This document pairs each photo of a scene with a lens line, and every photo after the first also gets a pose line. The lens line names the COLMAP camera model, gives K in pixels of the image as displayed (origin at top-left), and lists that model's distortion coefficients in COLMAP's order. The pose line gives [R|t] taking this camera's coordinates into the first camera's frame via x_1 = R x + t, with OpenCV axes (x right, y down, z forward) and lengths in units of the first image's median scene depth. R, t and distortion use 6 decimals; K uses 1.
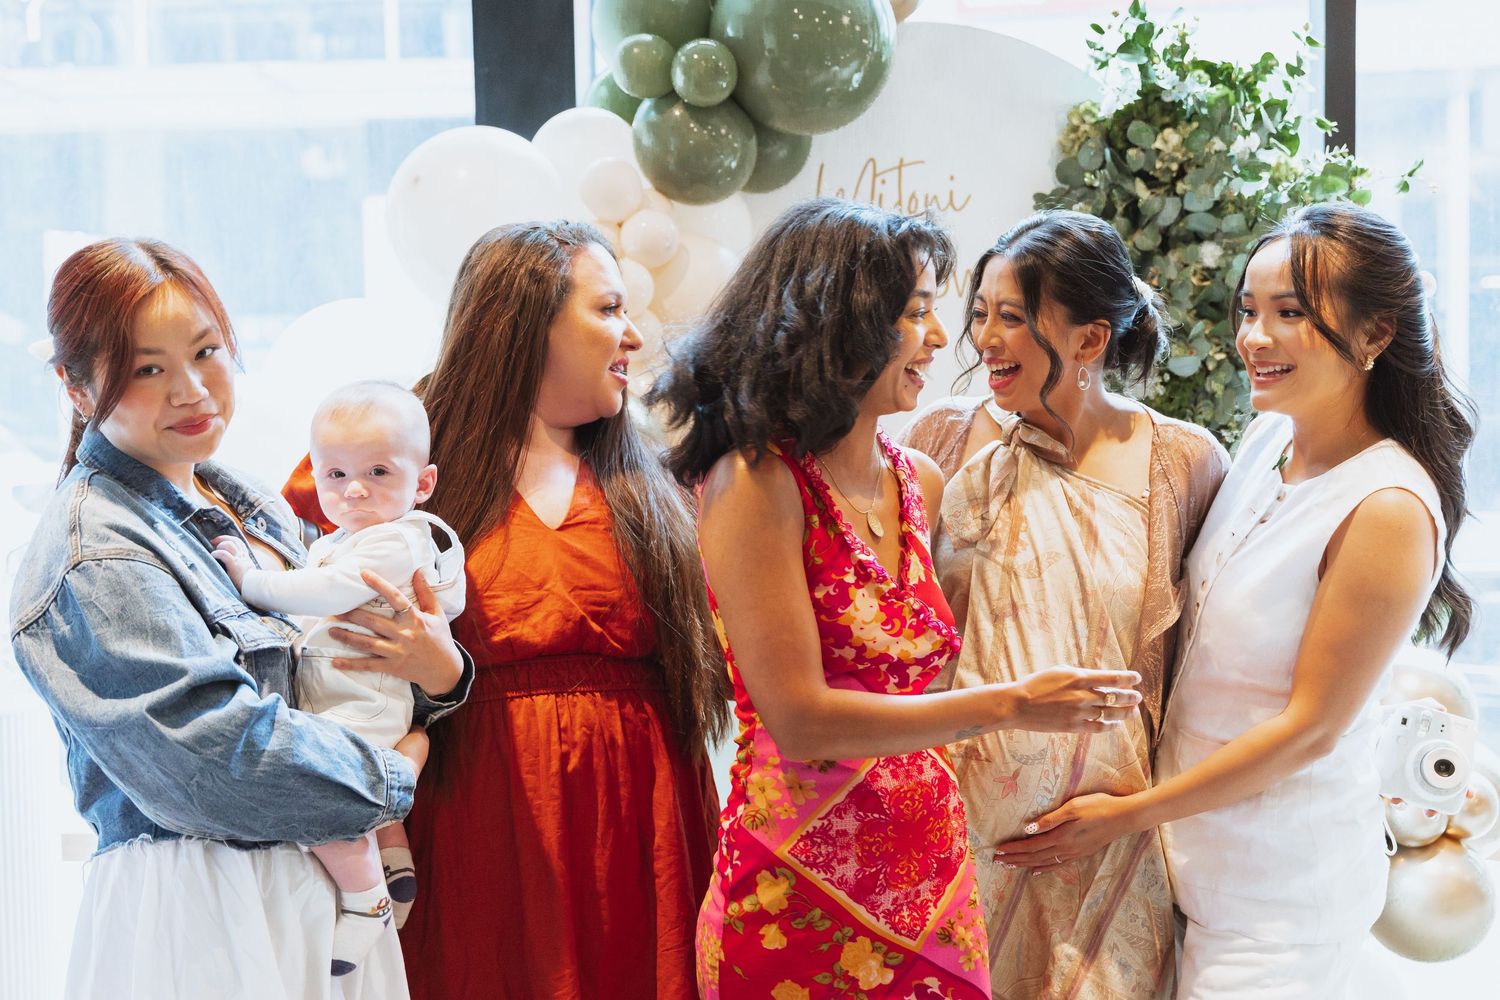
lens RADIAL K [[2101.8, 0, 752.3], [0, 2101.8, 497.2], [0, 0, 1]] dist [0.003289, 0.000000]
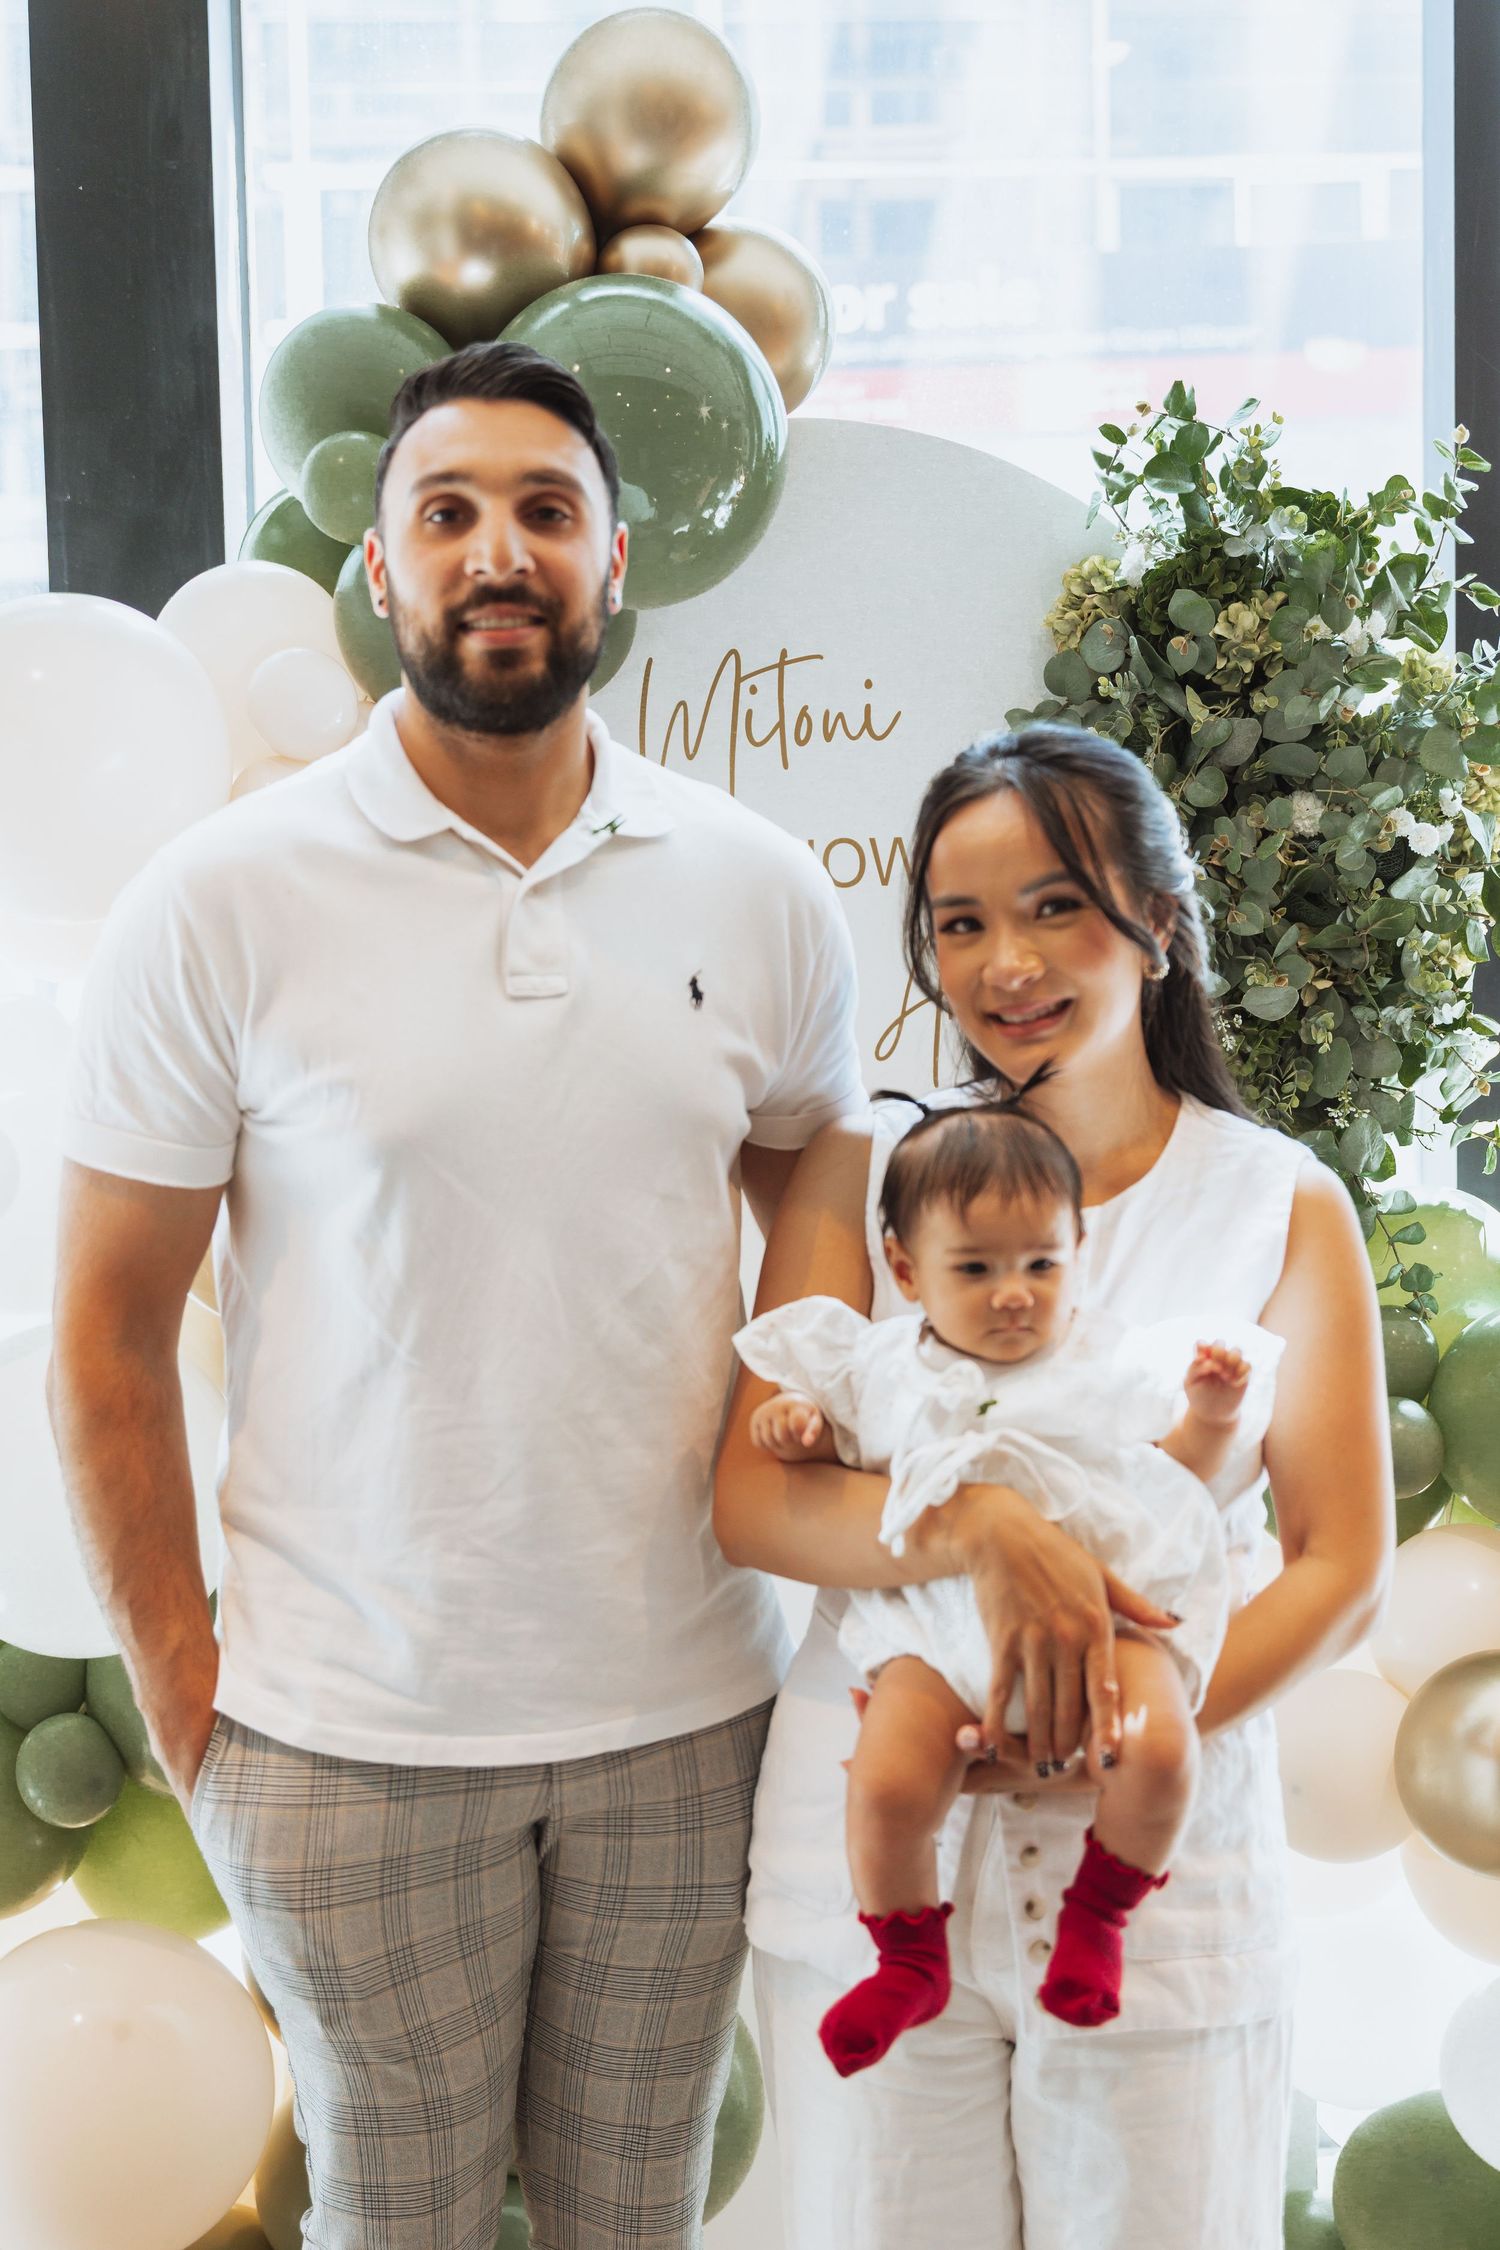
lens RADIAL K [[2945.2, 0, 743.7], [0, 2945.2, 1129.1], [0, 0, 1]] dist [-0.009285, 0.000000]
pose [[0.995050, -0.013220, 0.098493, -0.024587], [0.012828, 0.999907, 0.004608, -0.031822], [-0.098544, -0.003321, 0.995127, 0.183373]]
